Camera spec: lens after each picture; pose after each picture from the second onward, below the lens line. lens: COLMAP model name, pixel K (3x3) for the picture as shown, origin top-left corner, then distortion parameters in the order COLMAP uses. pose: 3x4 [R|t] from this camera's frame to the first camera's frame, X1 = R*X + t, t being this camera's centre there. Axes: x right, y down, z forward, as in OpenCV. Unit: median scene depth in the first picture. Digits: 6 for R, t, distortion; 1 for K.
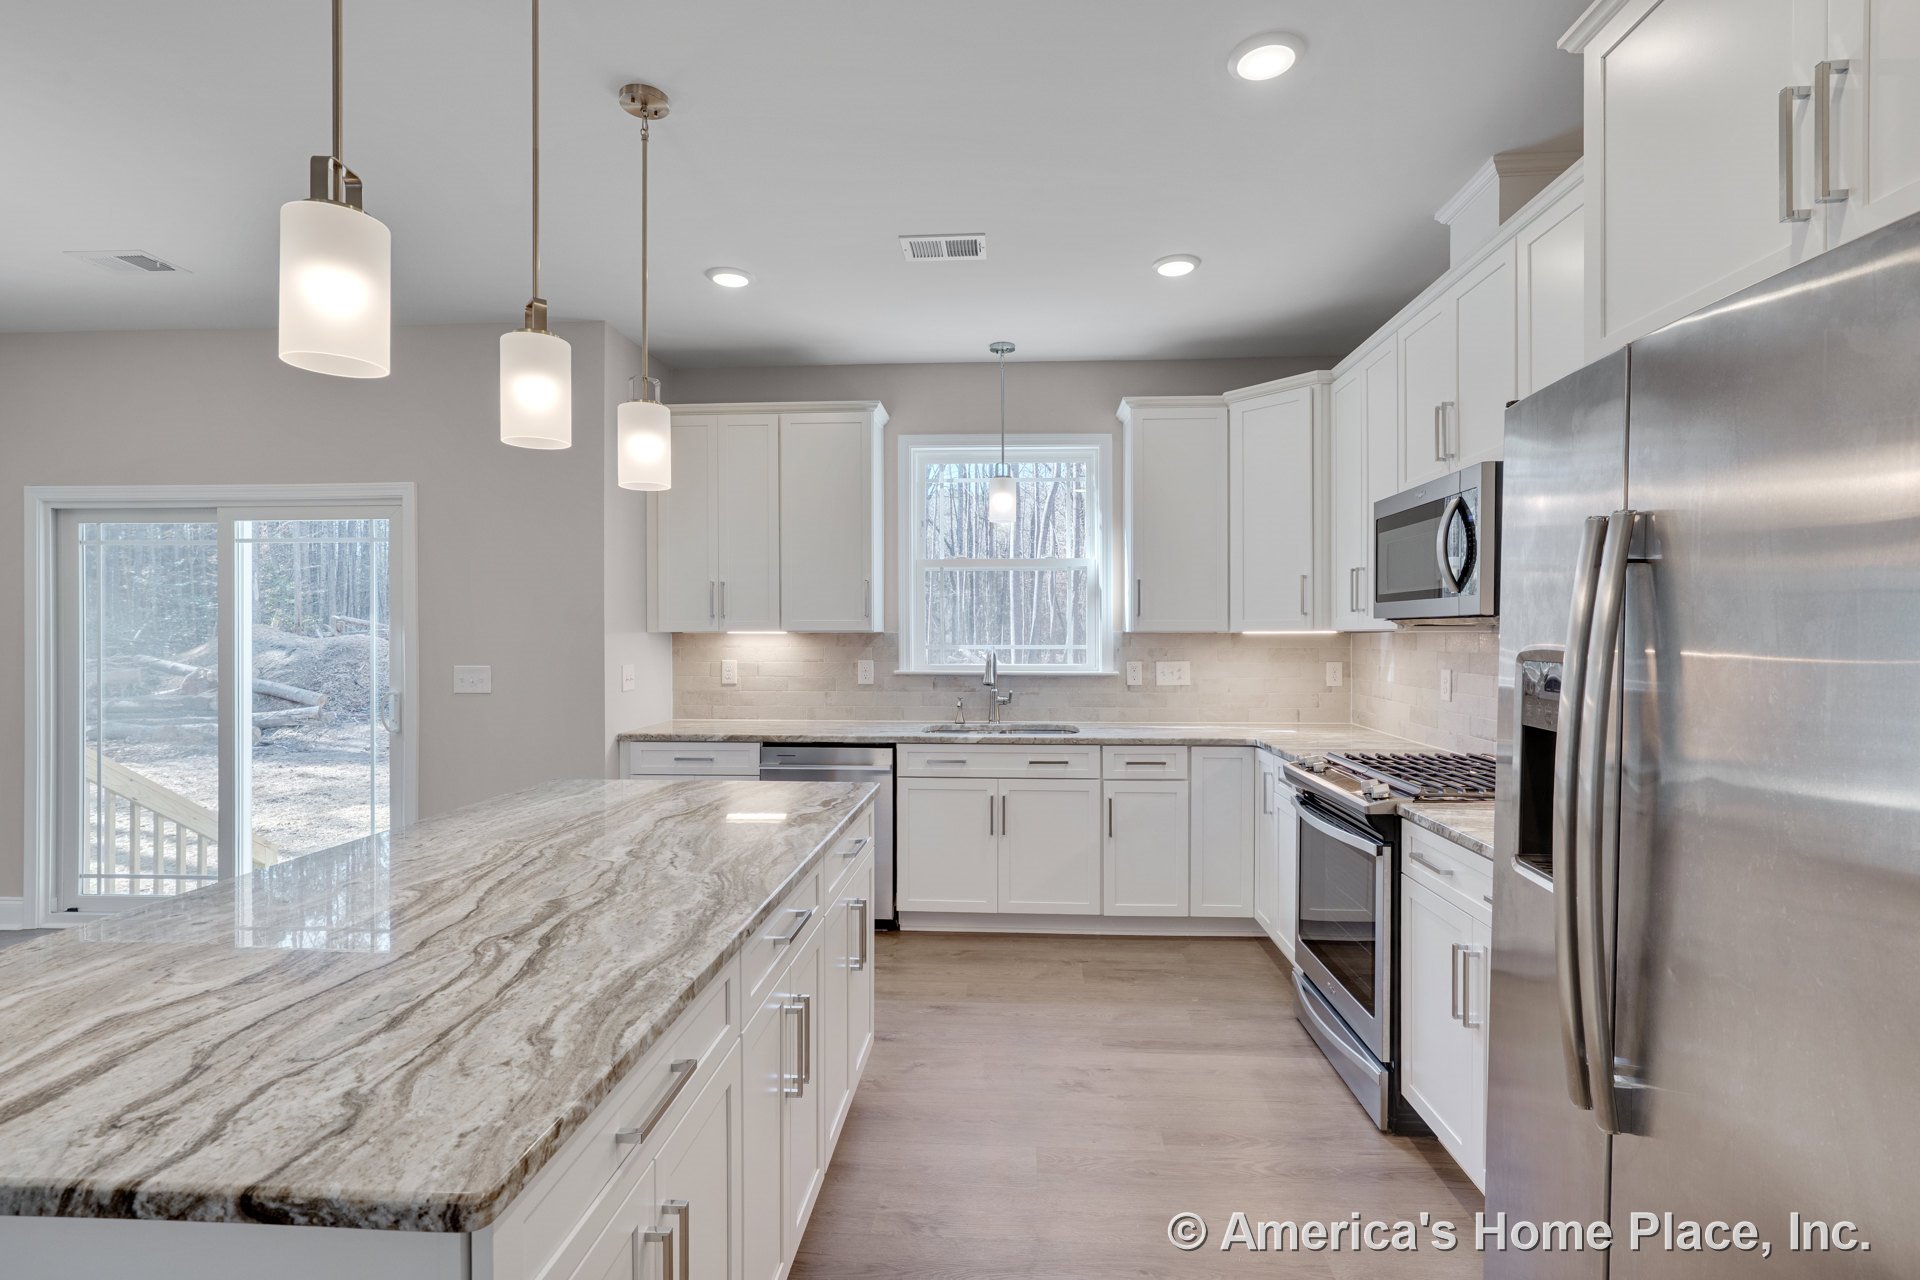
lens RADIAL K [[891.9, 0, 960.0], [0, 891.9, 640.0], [0, 0, 1]] dist [-0.000832, 0.000568]
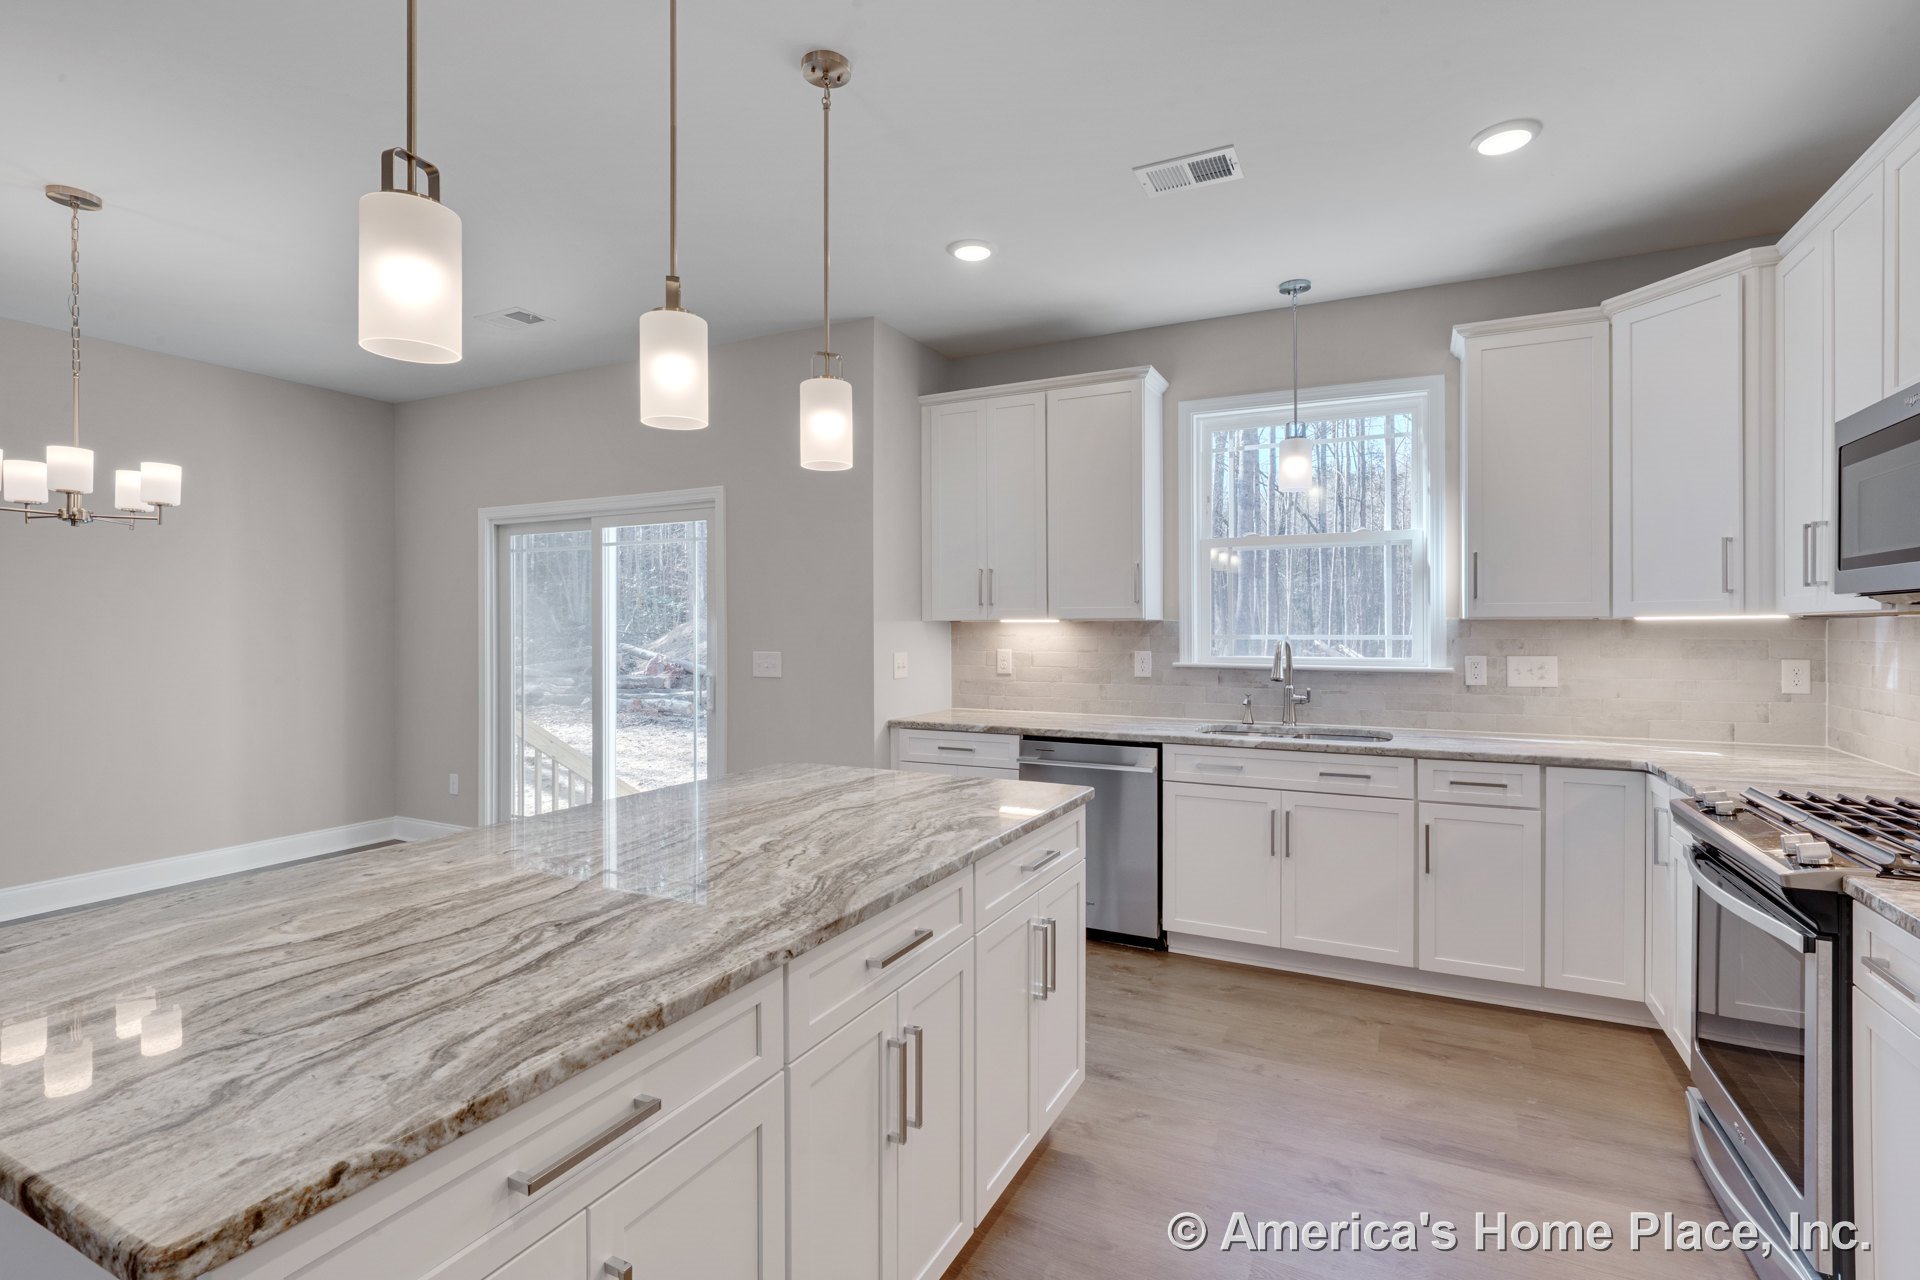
lens RADIAL K [[891.5, 0, 960.0], [0, 891.5, 632.6], [0, 0, 1]] dist [-0.002980, 0.001244]
pose [[0.921022, 0.001914, -0.389506, 0.090871], [-0.002277, 0.999997, -0.000471, 0.005348], [0.389504, 0.001321, 0.921024, 0.093994]]
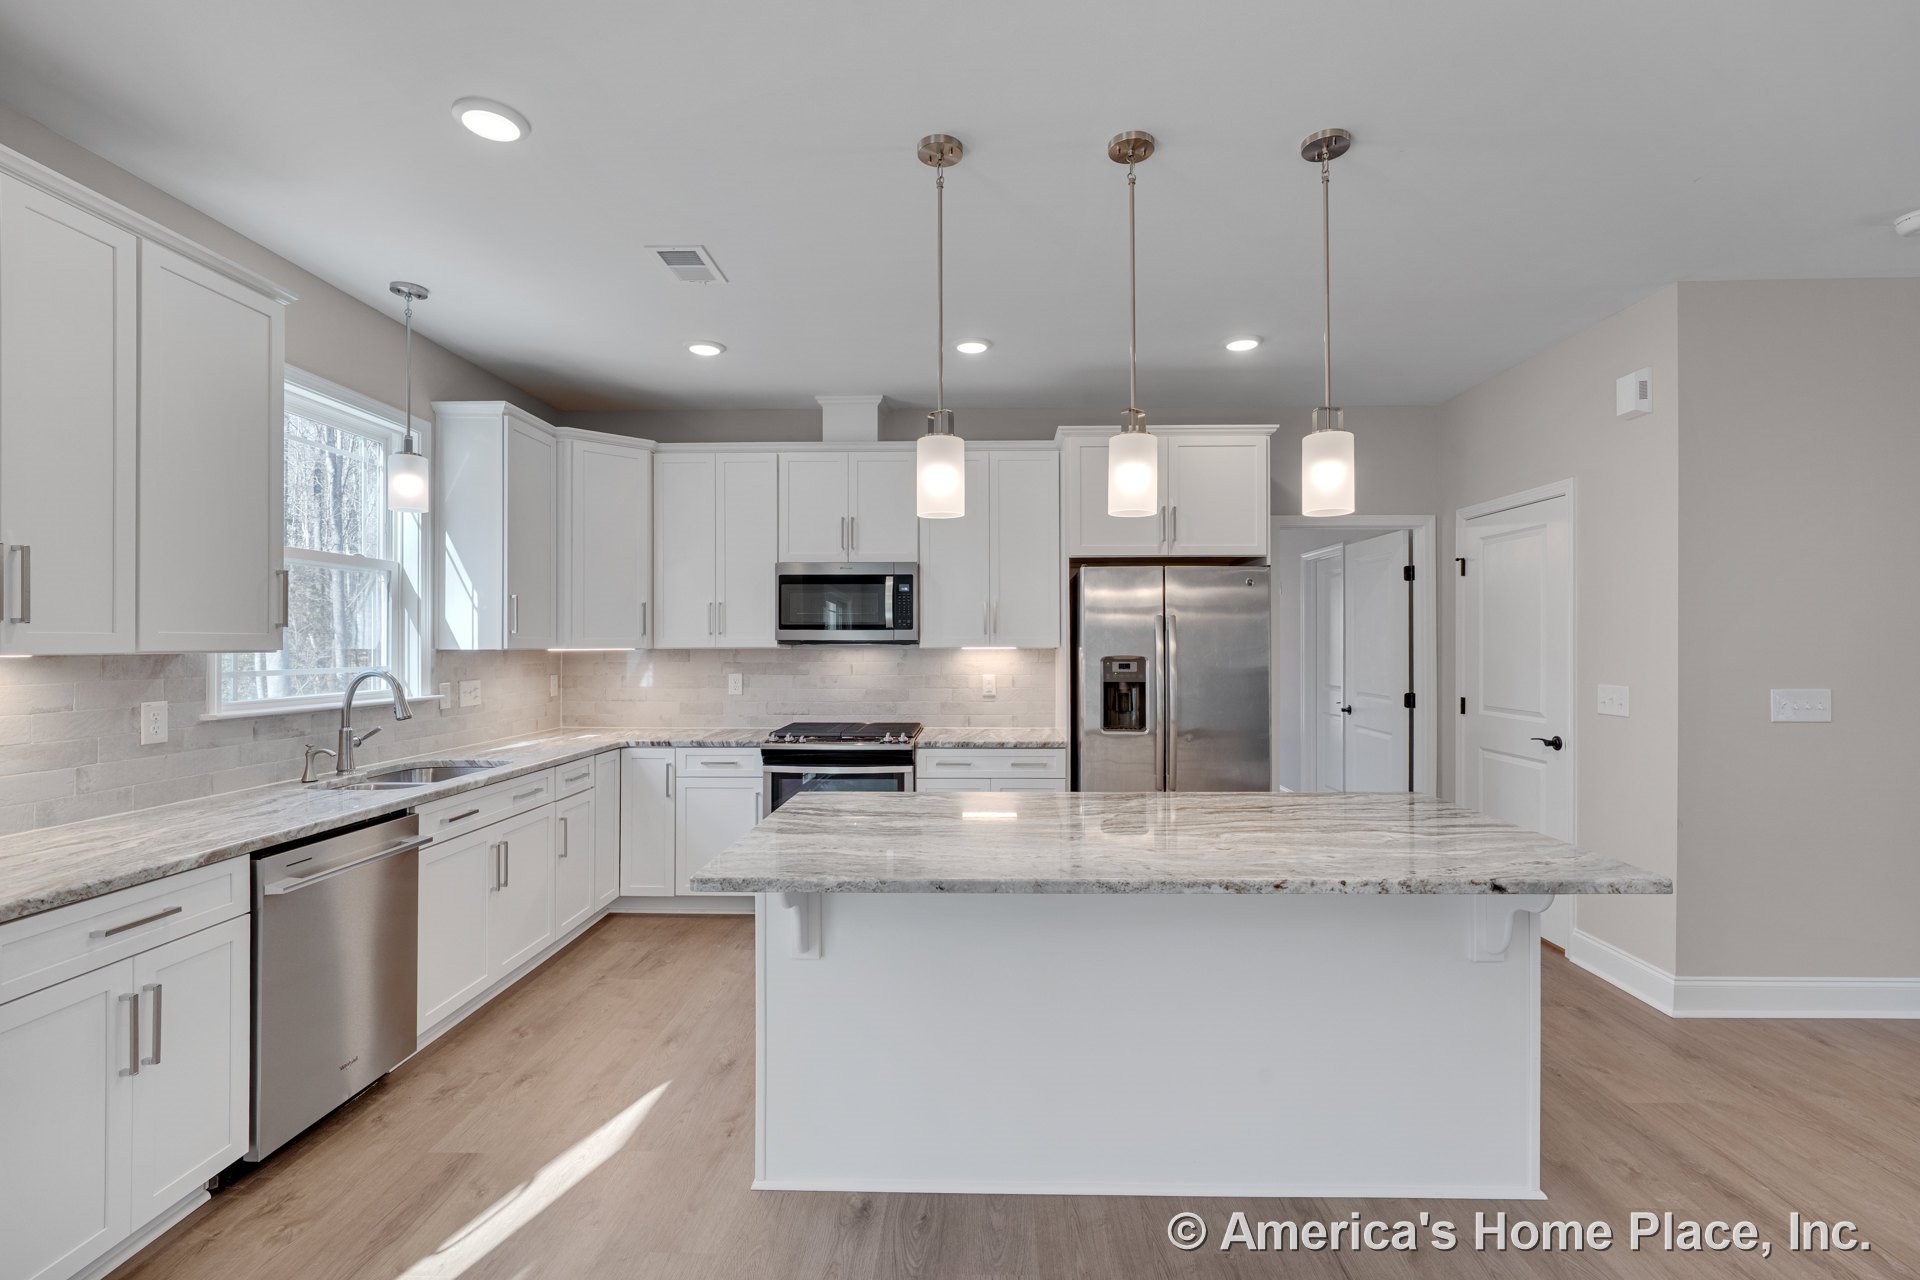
lens RADIAL K [[858.0, 0, 964.2], [0, 858.0, 647.0], [0, 0, 1]] dist [-0.009497, 0.004774]
pose [[-0.041191, -0.002230, 0.999149, -0.781618], [0.008096, 0.999964, 0.002565, -0.011056], [-0.999118, 0.008195, -0.041172, 0.582301]]
